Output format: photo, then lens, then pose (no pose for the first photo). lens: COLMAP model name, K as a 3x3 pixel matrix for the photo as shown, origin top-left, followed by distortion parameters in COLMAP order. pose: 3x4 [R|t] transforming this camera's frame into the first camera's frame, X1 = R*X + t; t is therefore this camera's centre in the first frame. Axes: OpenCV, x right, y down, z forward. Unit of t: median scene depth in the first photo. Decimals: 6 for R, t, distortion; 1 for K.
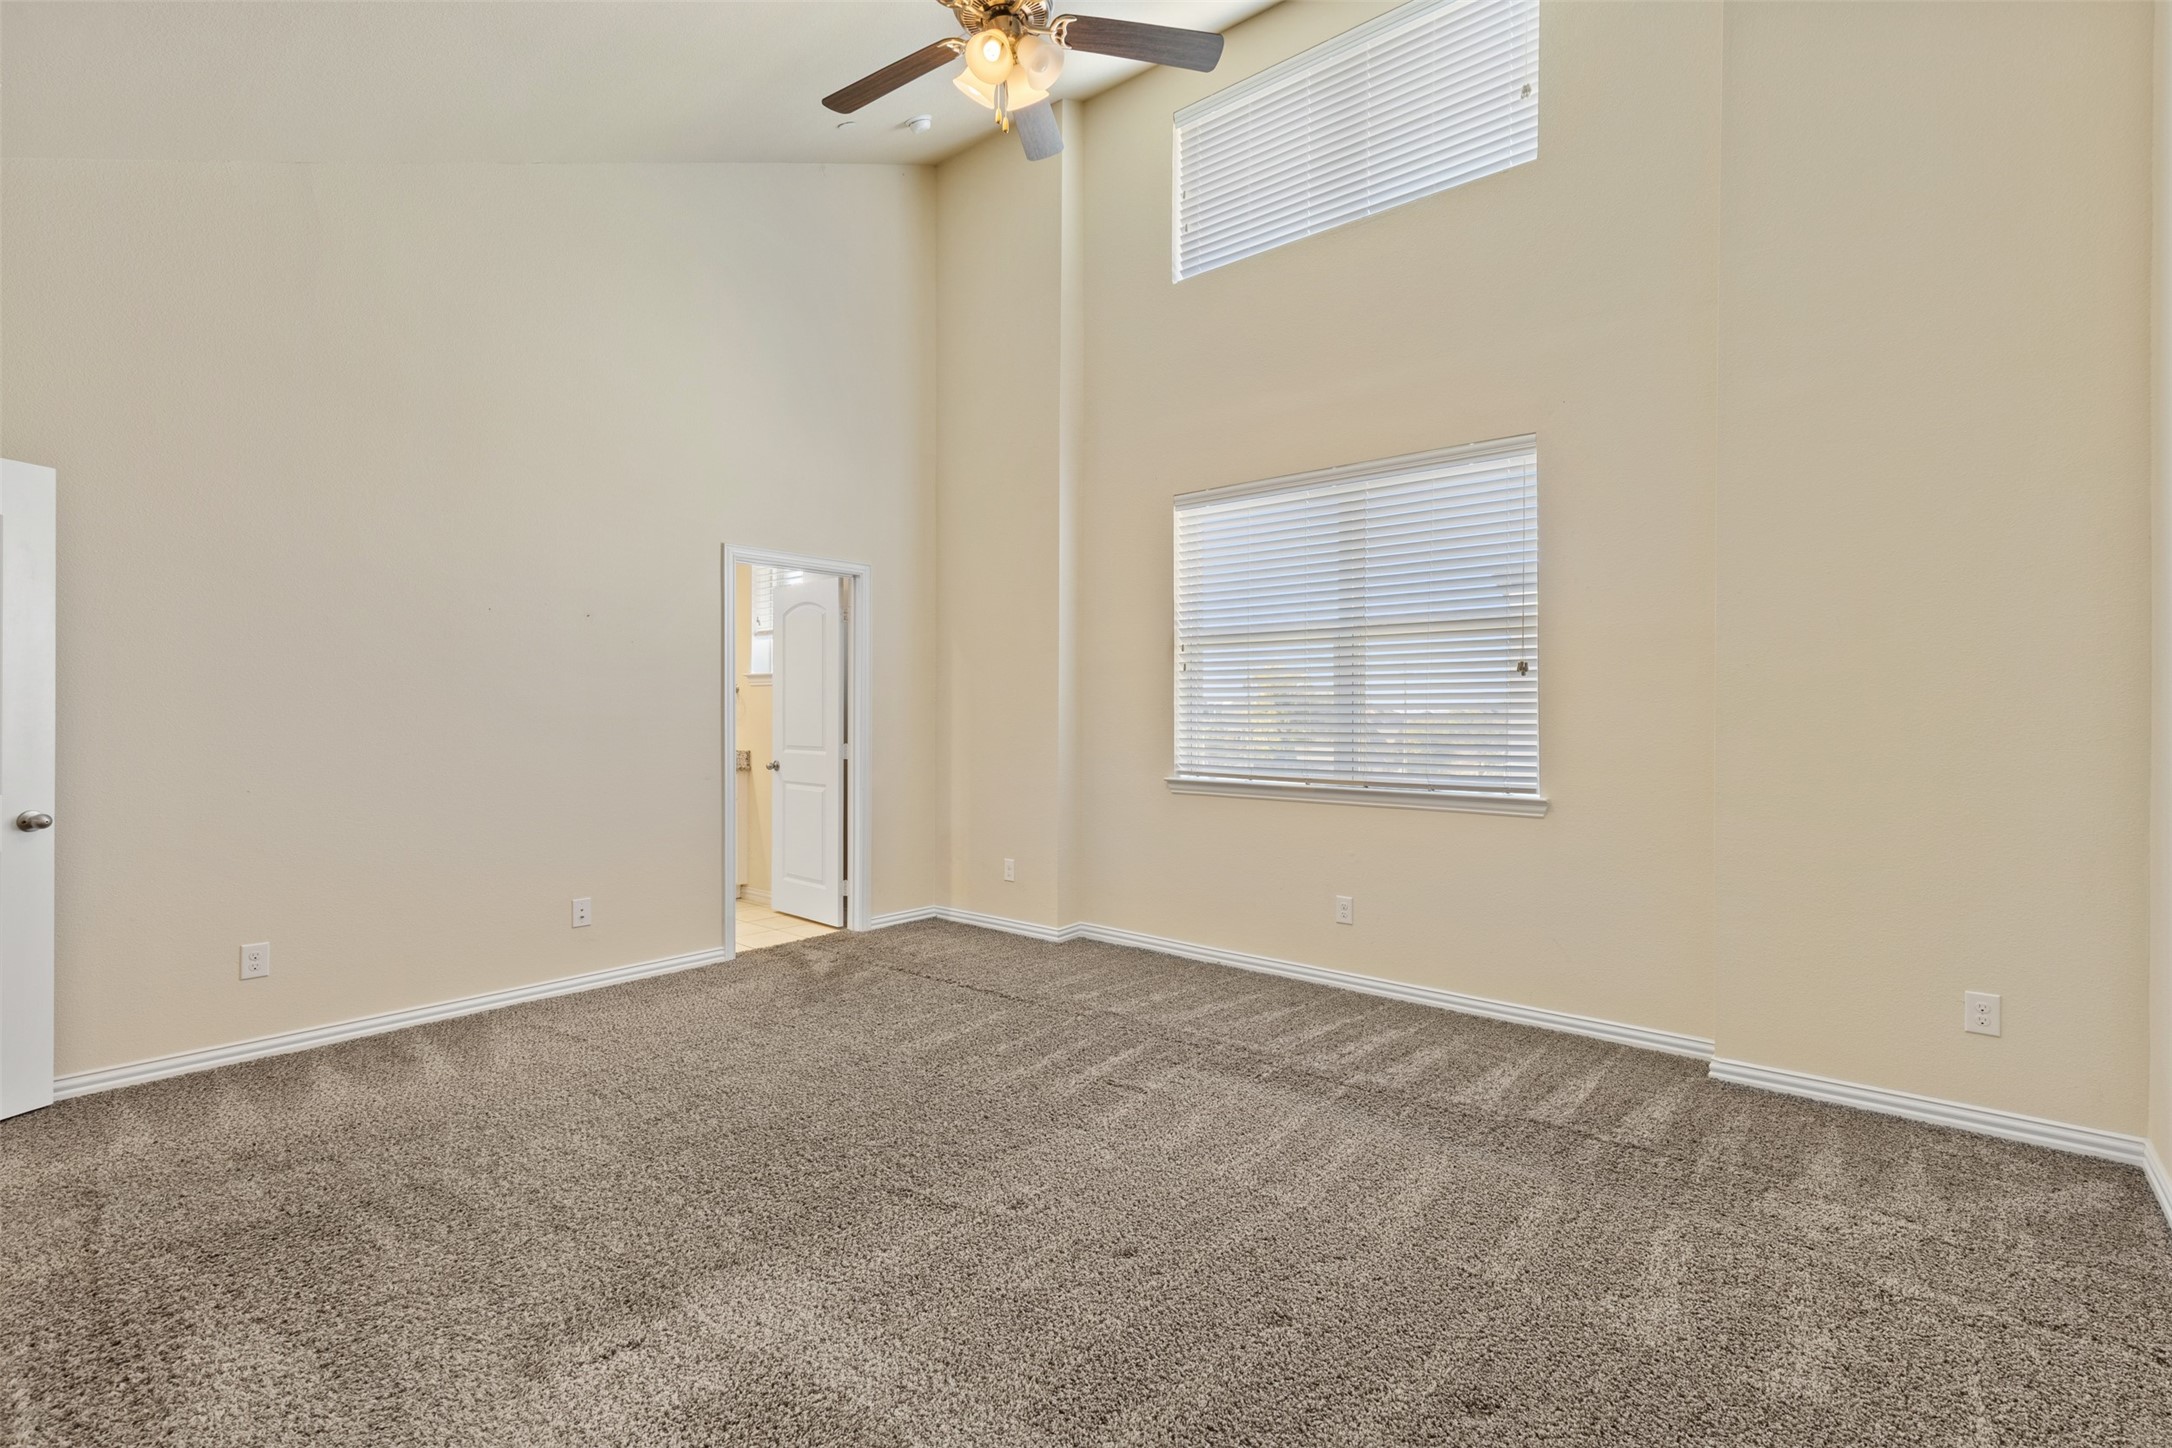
lens RADIAL K [[979.9, 0, 1072.9], [0, 979.9, 716.9], [0, 0, 1]] dist [0.009756, -0.001785]
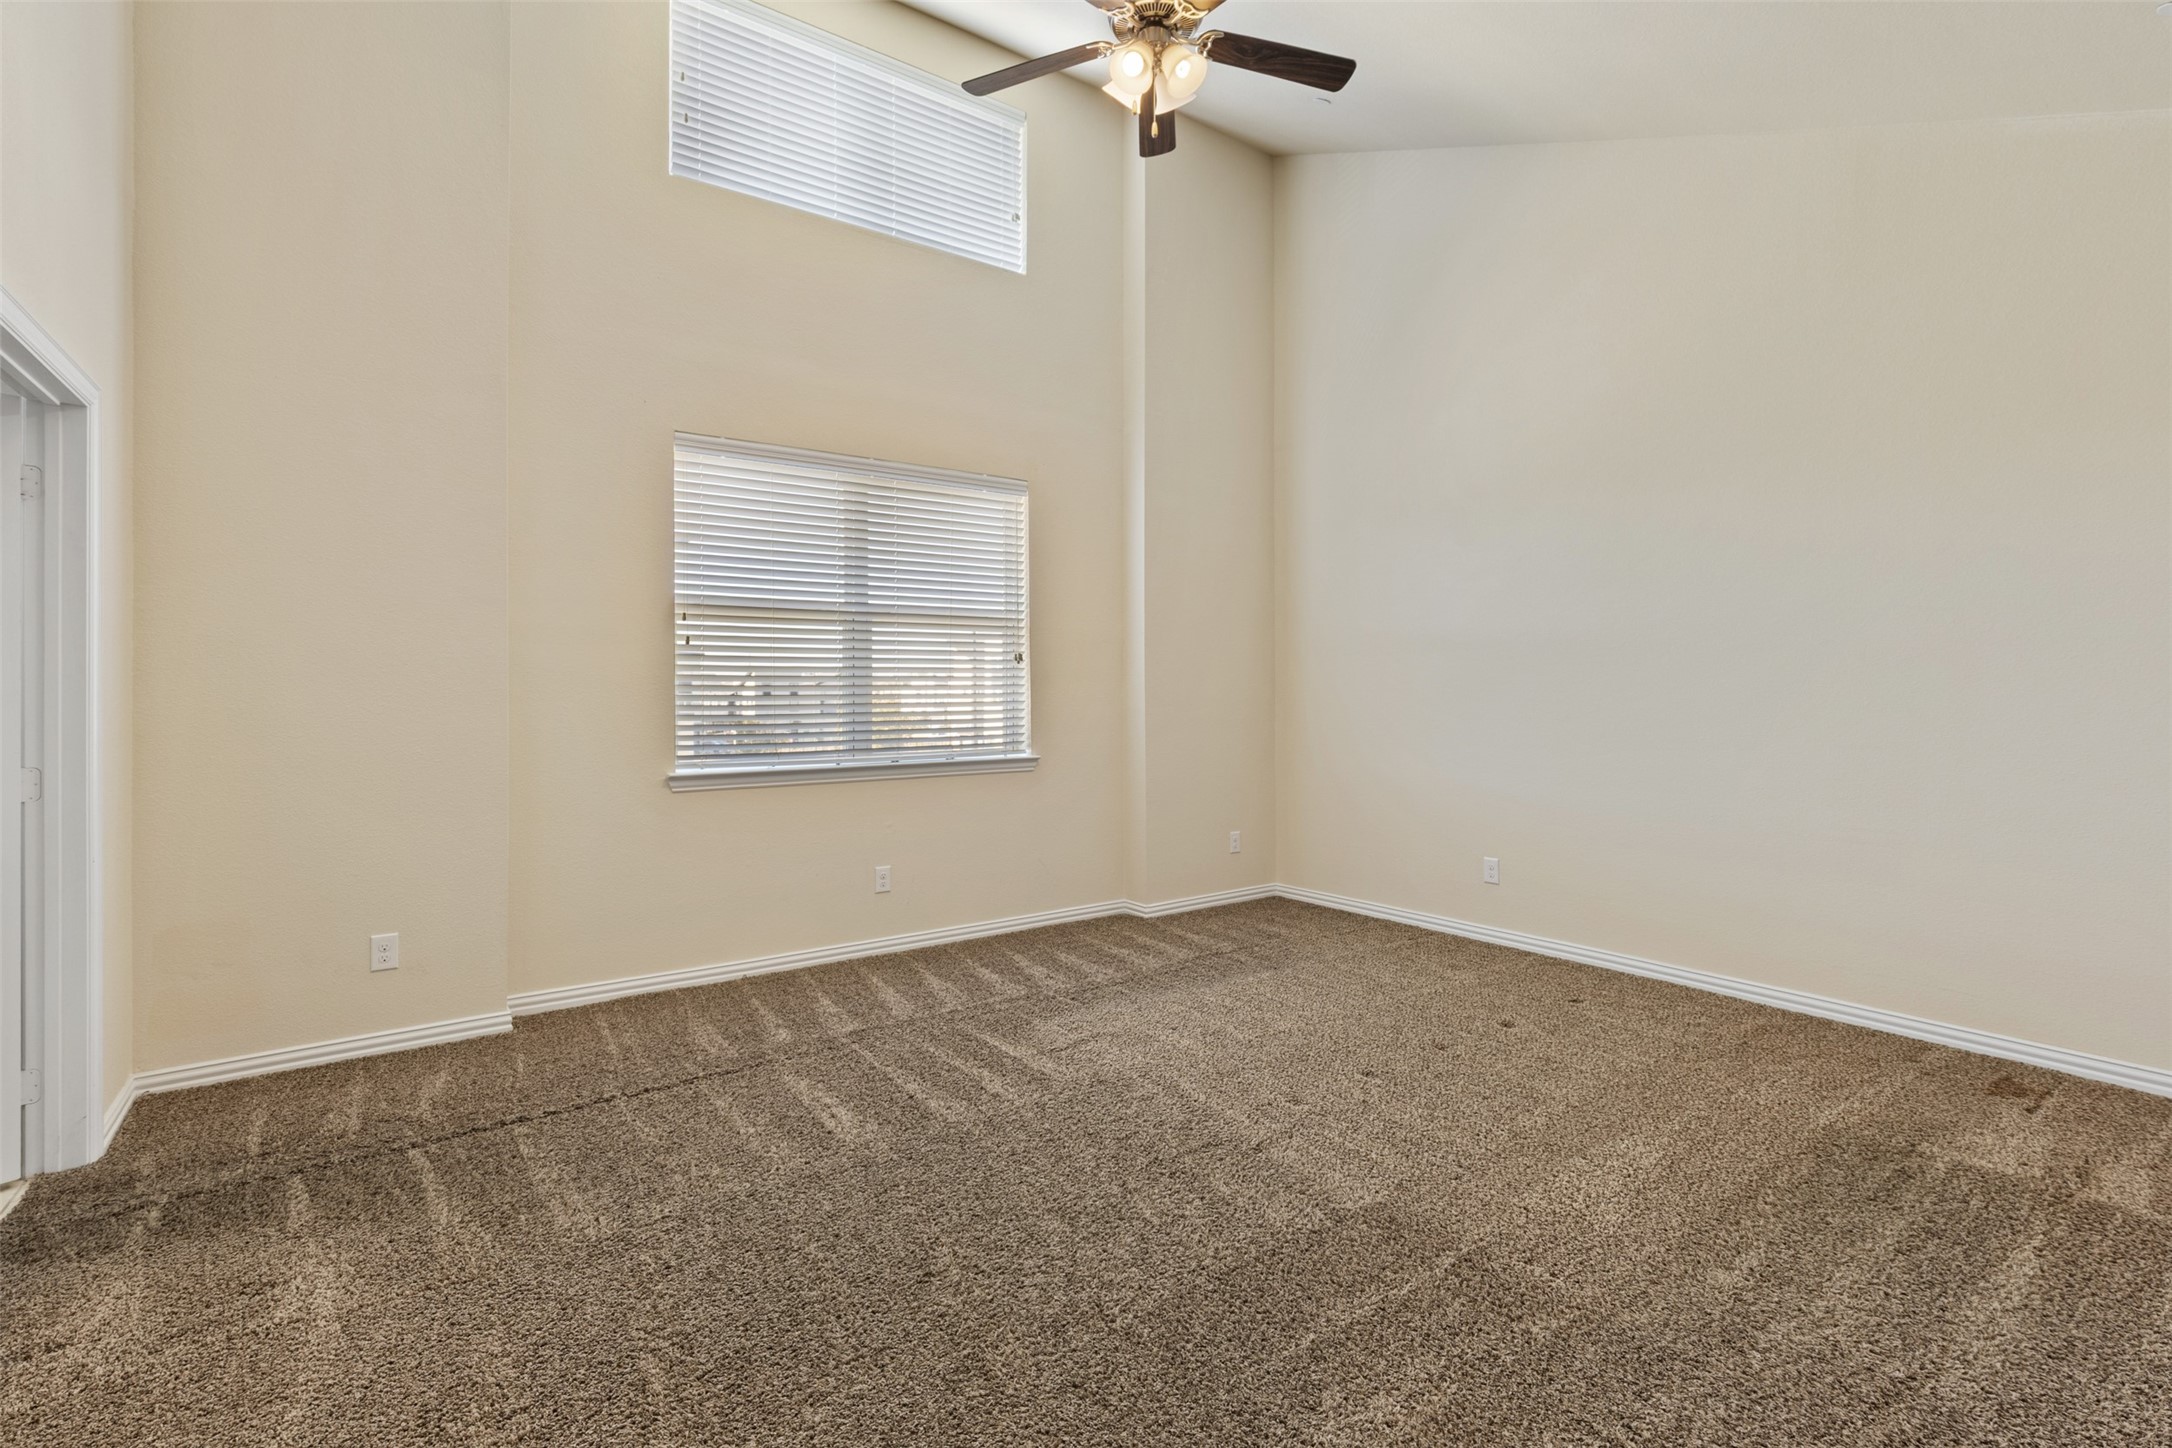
lens RADIAL K [[979.9, 0, 1069.8], [0, 979.9, 706.3], [0, 0, 1]] dist [0.009756, -0.001785]
pose [[0.251851, -0.007784, 0.967735, -0.715513], [0.017813, 0.999836, 0.003406, 0.010378], [-0.967602, 0.016381, 0.251948, 0.553445]]
